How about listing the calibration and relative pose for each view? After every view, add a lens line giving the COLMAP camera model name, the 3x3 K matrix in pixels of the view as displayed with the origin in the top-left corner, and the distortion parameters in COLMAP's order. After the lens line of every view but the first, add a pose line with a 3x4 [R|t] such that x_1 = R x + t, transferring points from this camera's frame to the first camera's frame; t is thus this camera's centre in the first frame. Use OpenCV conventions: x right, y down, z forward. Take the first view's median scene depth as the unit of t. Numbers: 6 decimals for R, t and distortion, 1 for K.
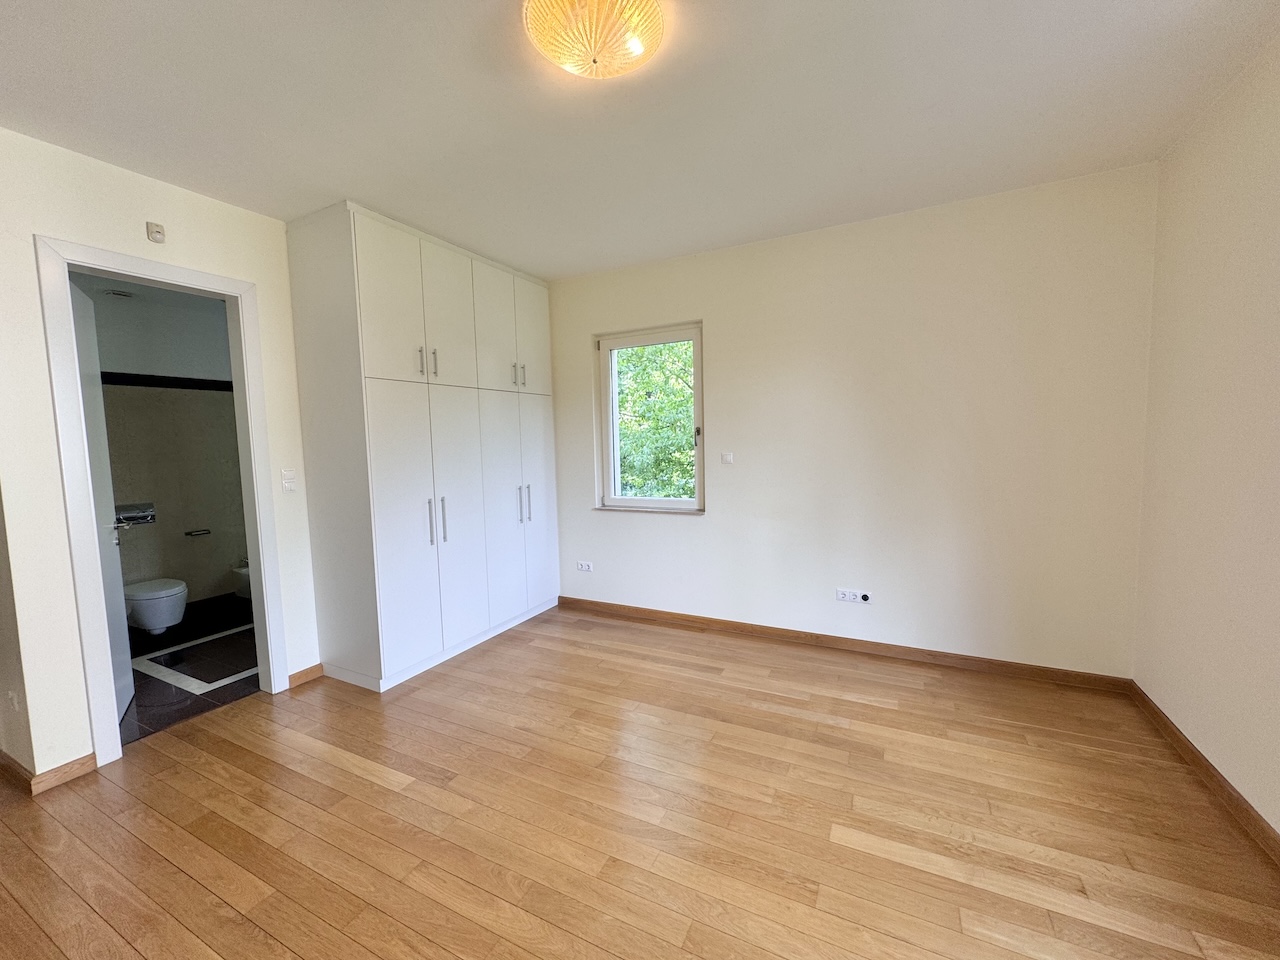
lens RADIAL K [[511.9, 0, 639.4], [0, 511.9, 477.4], [0, 0, 1]] dist [-0.002288, 0.000160]
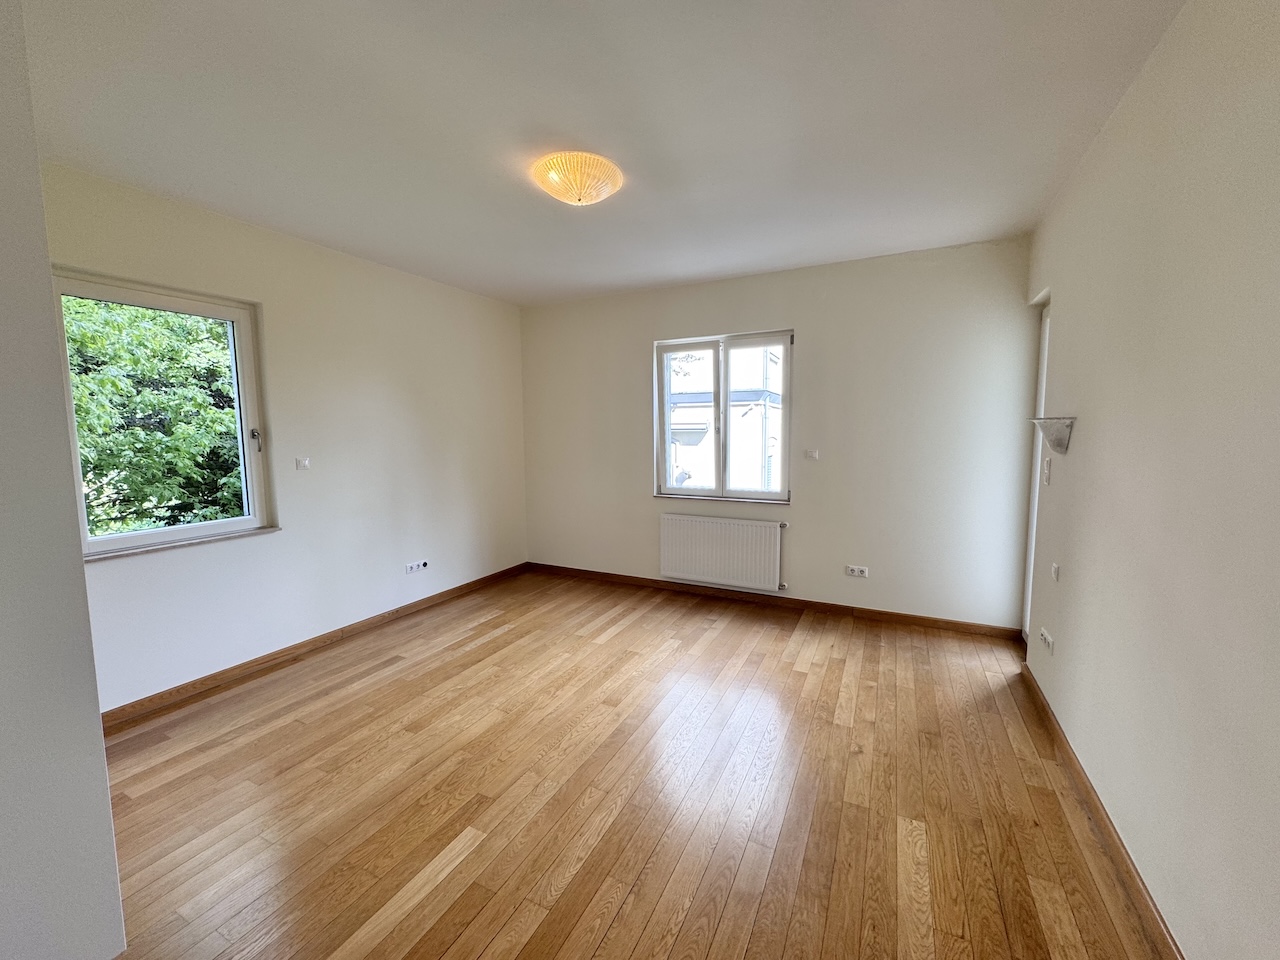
lens RADIAL K [[511.9, 0, 639.4], [0, 511.9, 477.4], [0, 0, 1]] dist [-0.002288, 0.000160]
pose [[-0.000224, -0.067072, 0.997748, -0.827462], [0.090040, 0.993694, 0.066819, -0.021468], [-0.995938, 0.089852, 0.005817, 0.426995]]
